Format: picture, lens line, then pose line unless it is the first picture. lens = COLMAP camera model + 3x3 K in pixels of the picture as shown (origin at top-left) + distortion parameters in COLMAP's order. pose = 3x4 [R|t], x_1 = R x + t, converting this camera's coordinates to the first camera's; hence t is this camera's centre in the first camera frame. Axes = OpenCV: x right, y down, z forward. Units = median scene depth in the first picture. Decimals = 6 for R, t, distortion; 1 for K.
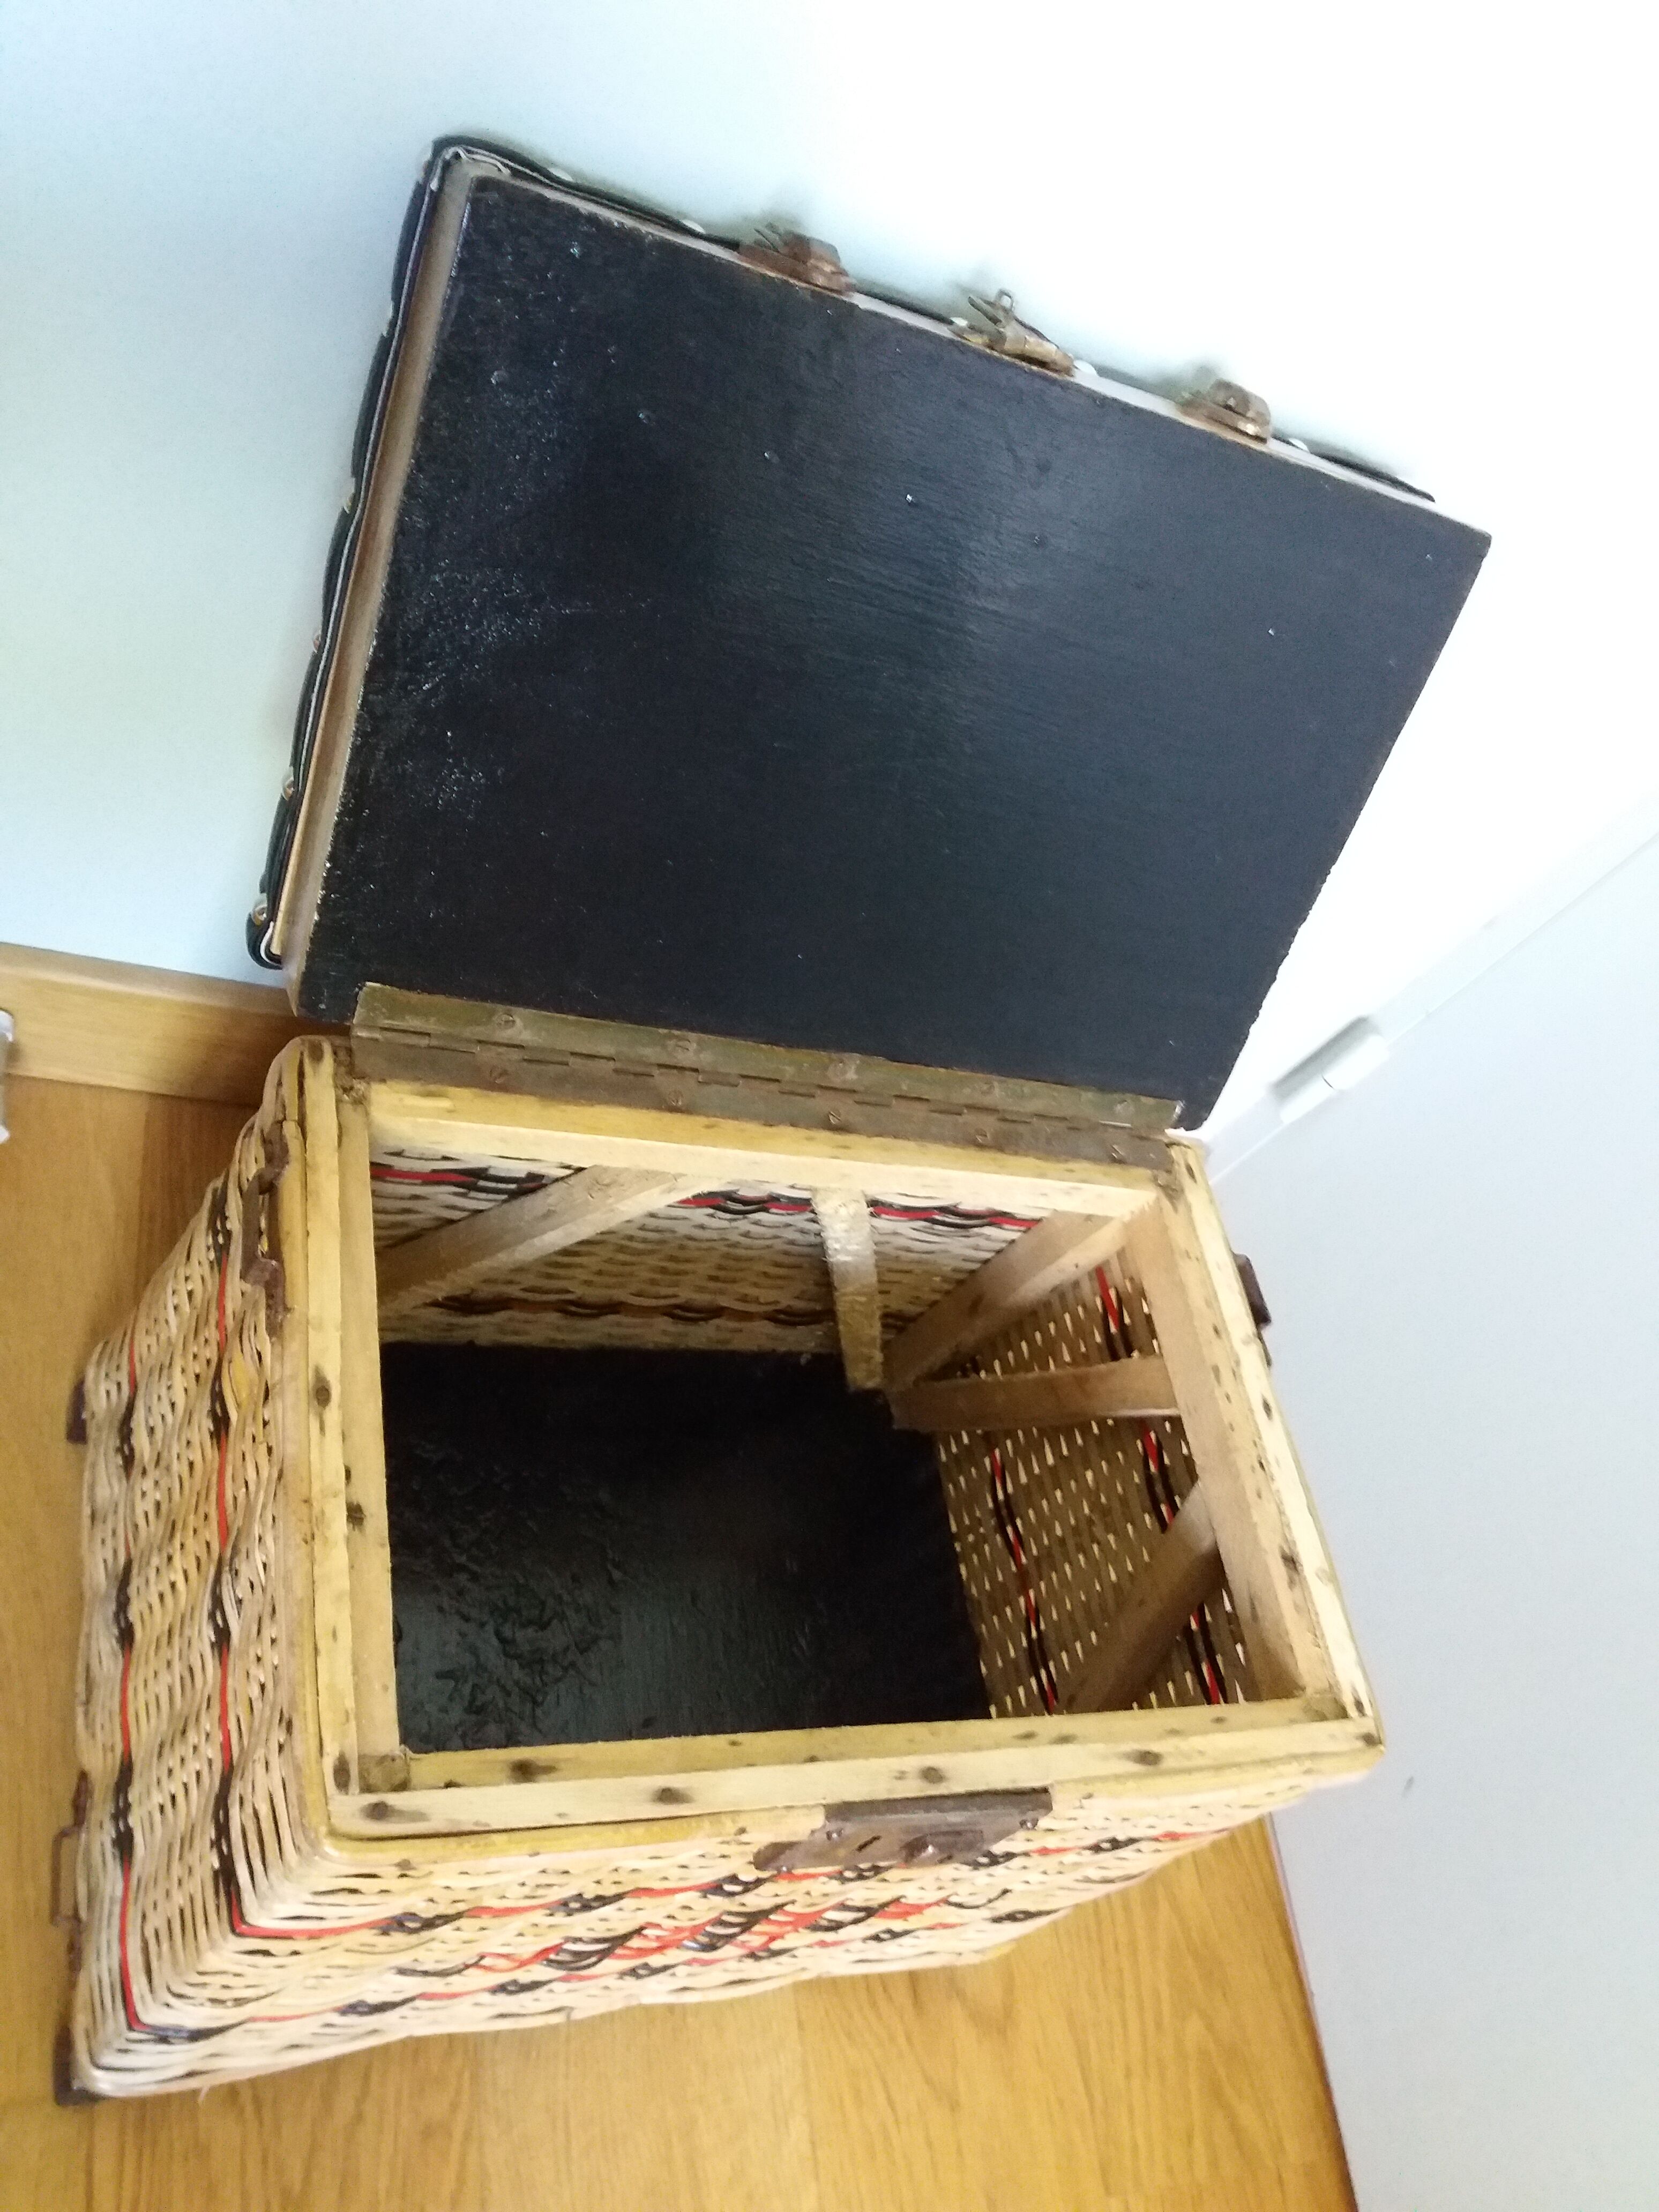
lens RADIAL K [[1791.7, 0, 829.5], [0, 1791.7, 1106.0], [0, 0, 1]] dist [0.104585, -0.017455]
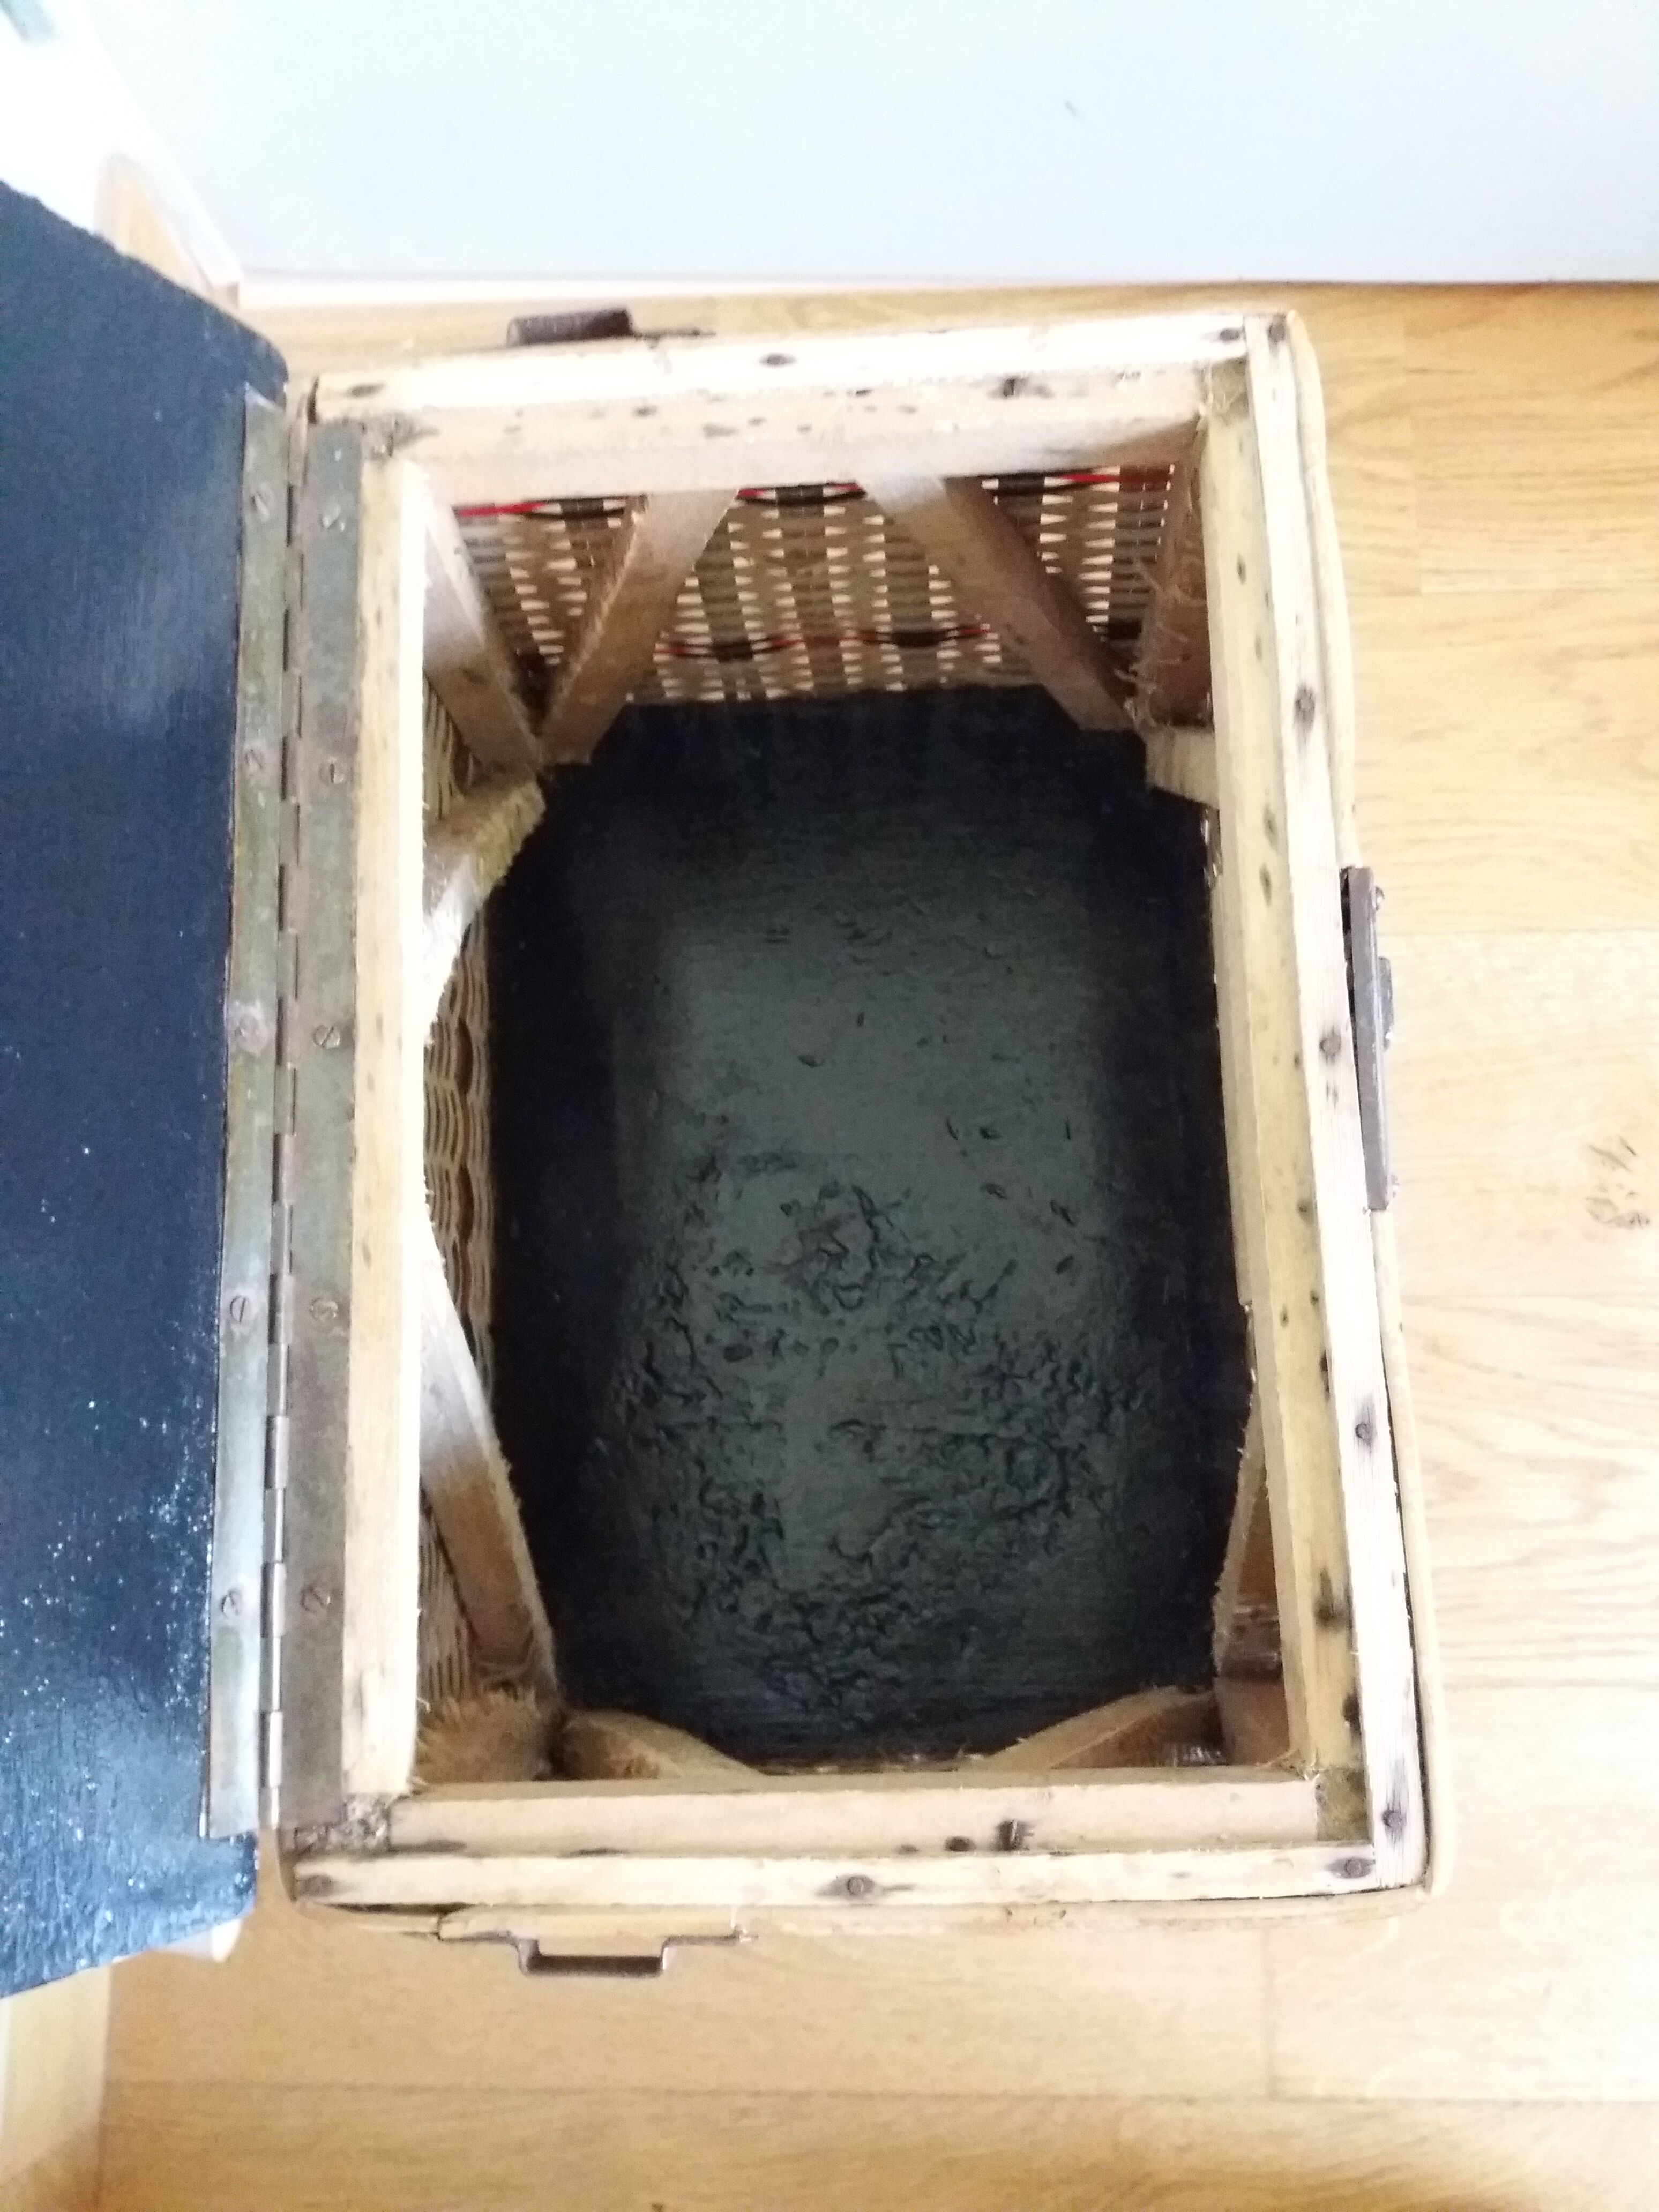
lens RADIAL K [[1791.7, 0, 829.5], [0, 1791.7, 1106.0], [0, 0, 1]] dist [0.104585, -0.017455]
pose [[0.111607, -0.943724, -0.311334, 0.166589], [0.869798, -0.058753, 0.489897, -0.129454], [-0.480619, -0.325474, 0.814292, 0.318232]]
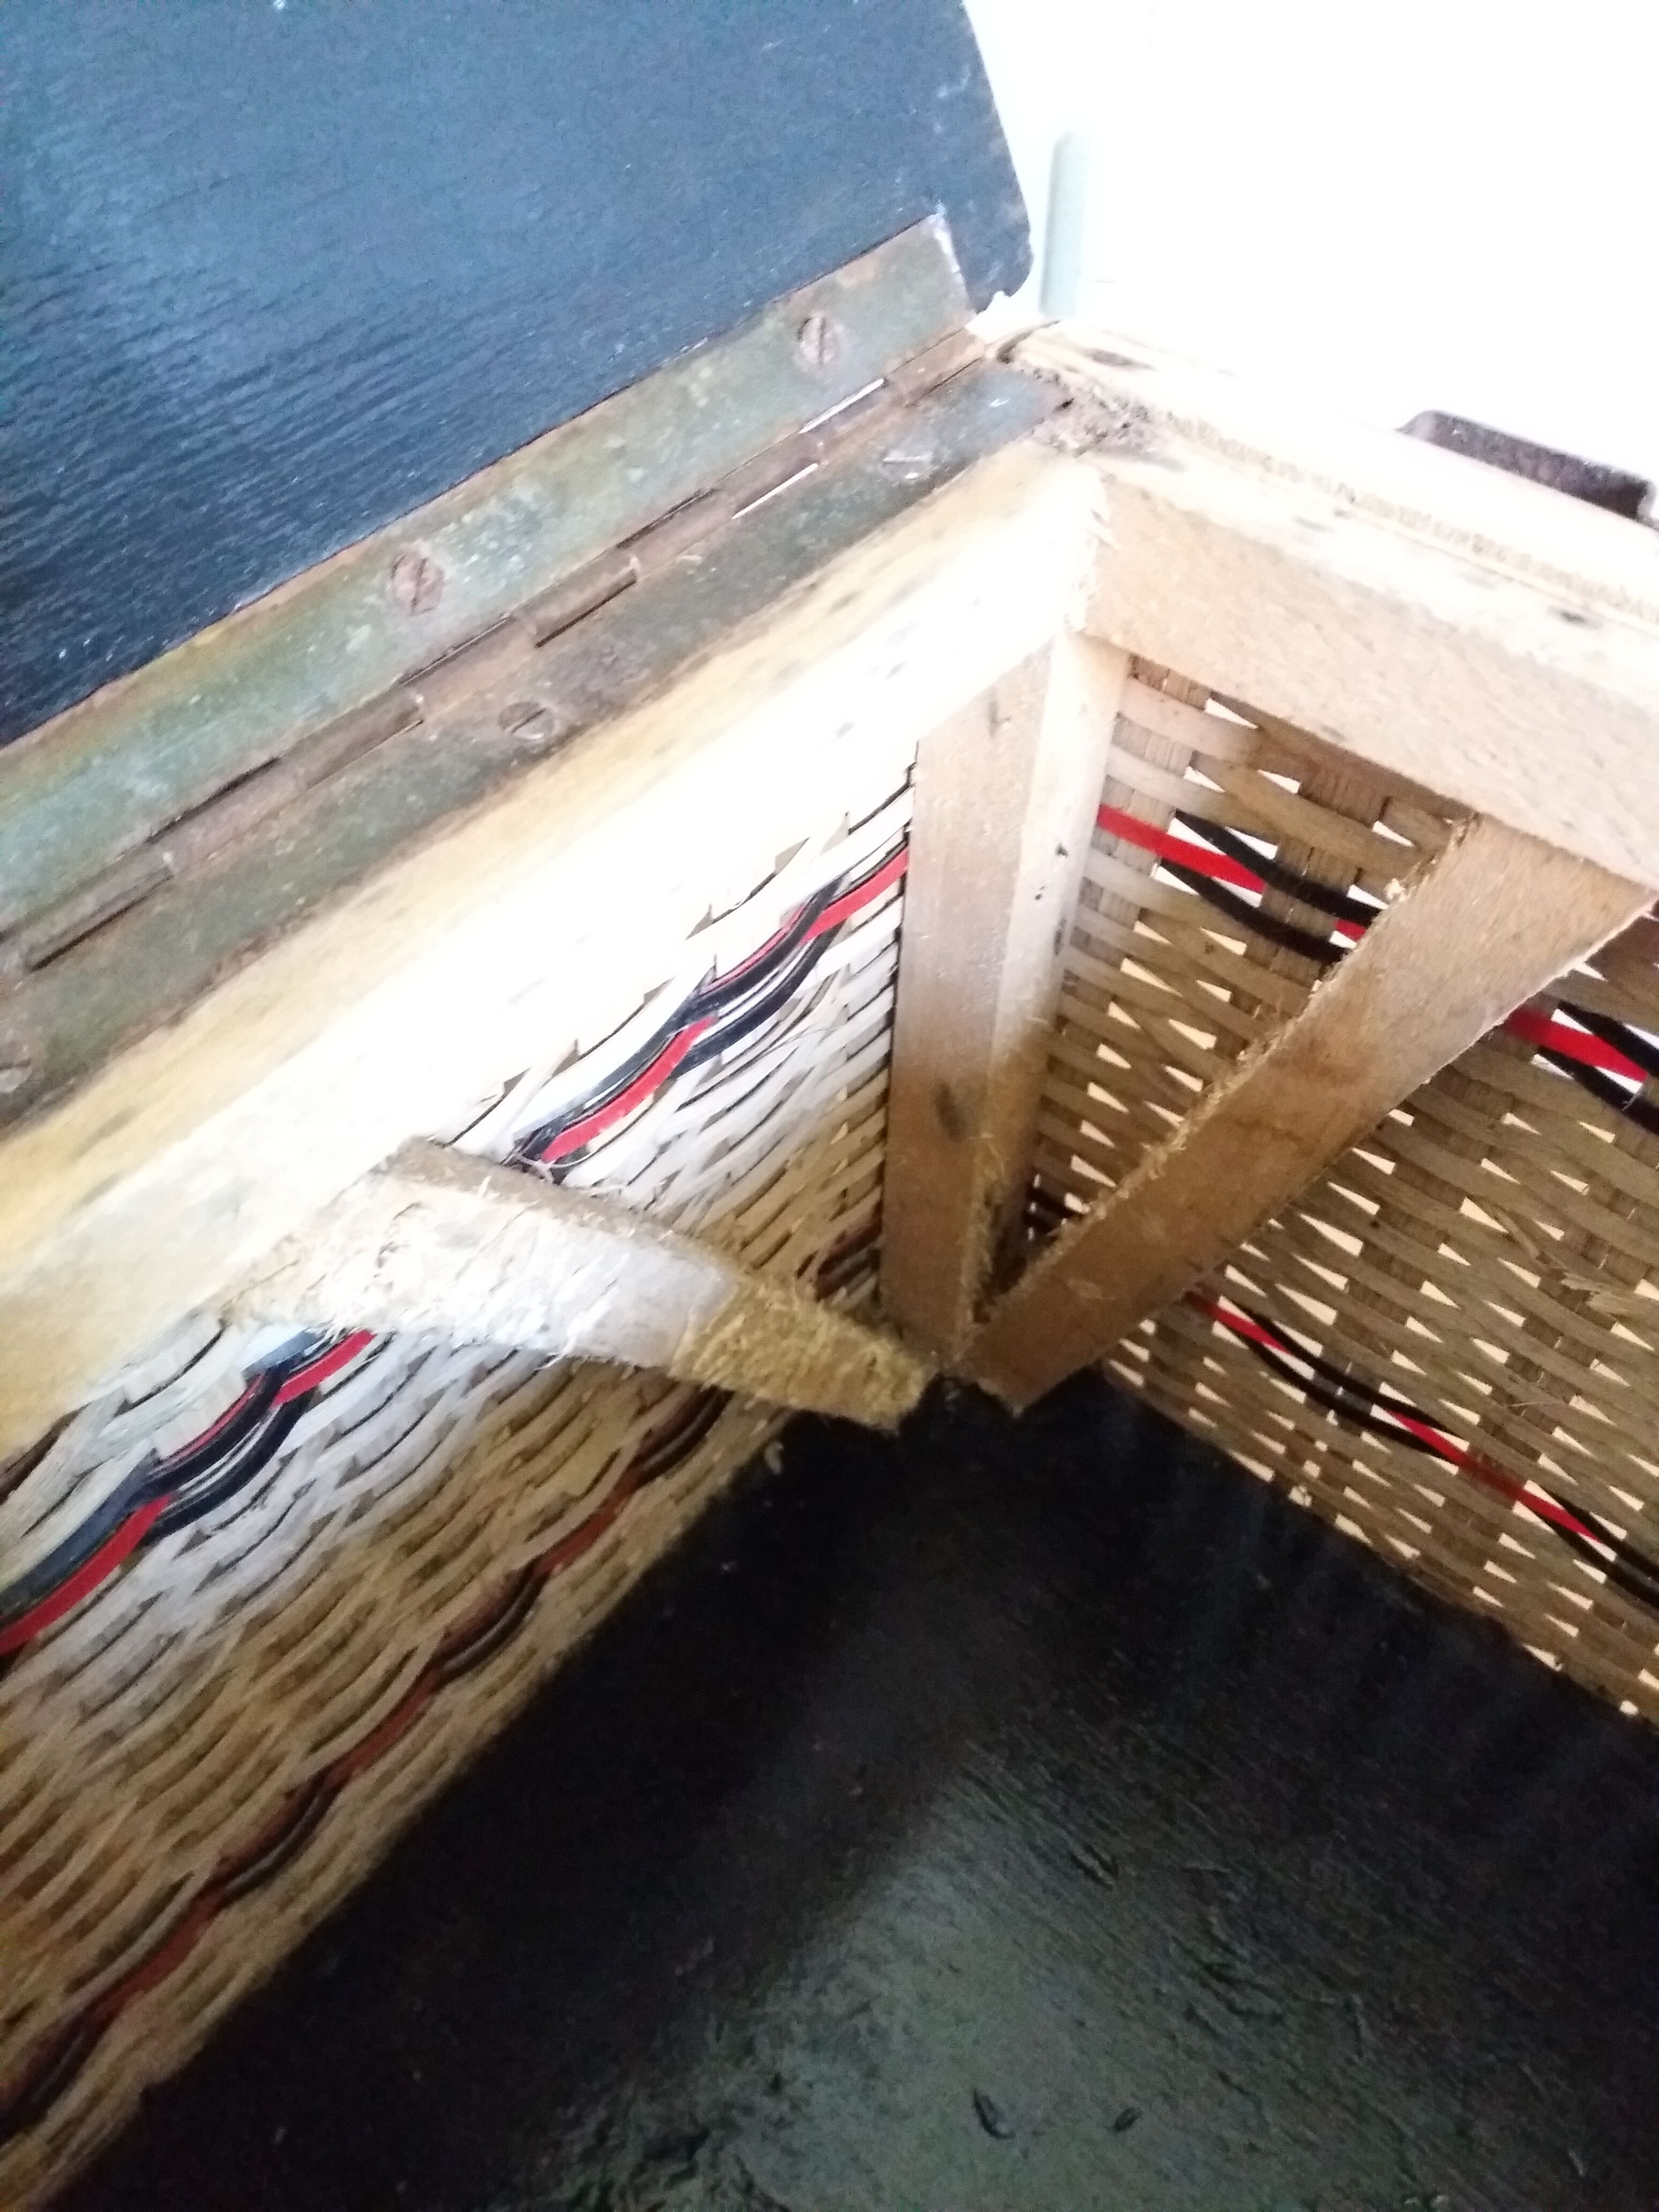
lens RADIAL K [[1777.0, 0, 829.5], [0, 1777.0, 1106.0], [0, 0, 1]] dist [0.059918, -0.219985]
pose [[0.686026, -0.727446, 0.013839, 0.060986], [0.724051, 0.684448, 0.085325, 0.058330], [-0.071542, -0.048515, 0.996257, 0.626609]]
